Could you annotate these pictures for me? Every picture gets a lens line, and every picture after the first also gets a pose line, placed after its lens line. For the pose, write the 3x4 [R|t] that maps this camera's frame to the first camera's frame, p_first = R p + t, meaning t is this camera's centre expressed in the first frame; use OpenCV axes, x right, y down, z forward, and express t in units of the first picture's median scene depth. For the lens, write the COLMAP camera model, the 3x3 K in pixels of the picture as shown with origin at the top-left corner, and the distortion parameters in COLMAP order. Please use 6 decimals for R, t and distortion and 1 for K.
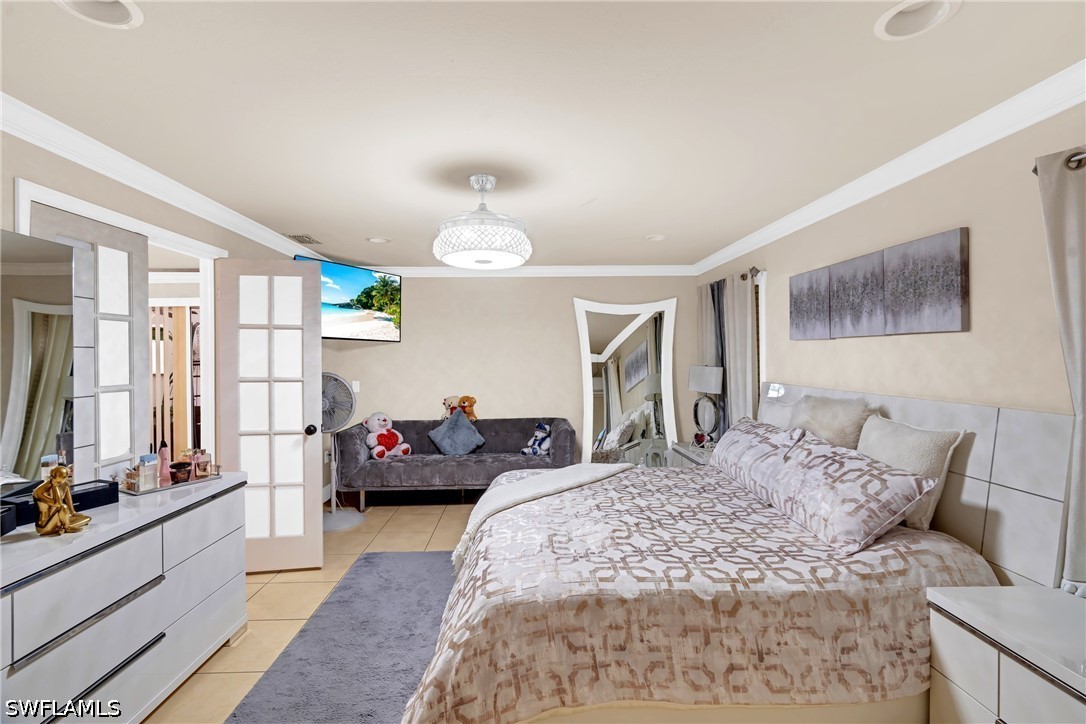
lens RADIAL K [[490.3, 0, 533.4], [0, 490.3, 329.3], [0, 0, 1]] dist [-0.011480, 0.004800]
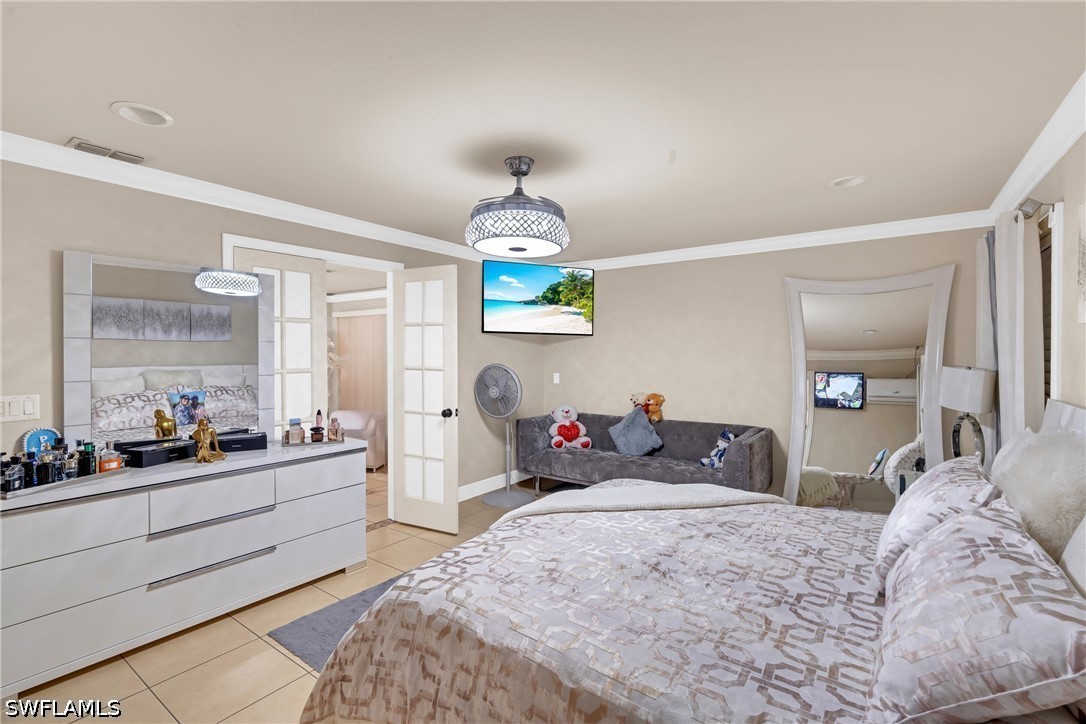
lens RADIAL K [[490.3, 0, 520.6], [0, 490.3, 335.2], [0, 0, 1]] dist [-0.011480, 0.004800]
pose [[0.785188, -0.012966, -0.619122, 0.268204], [0.027869, 0.999508, 0.014411, 0.007754], [0.618630, -0.028570, 0.785163, 0.143081]]
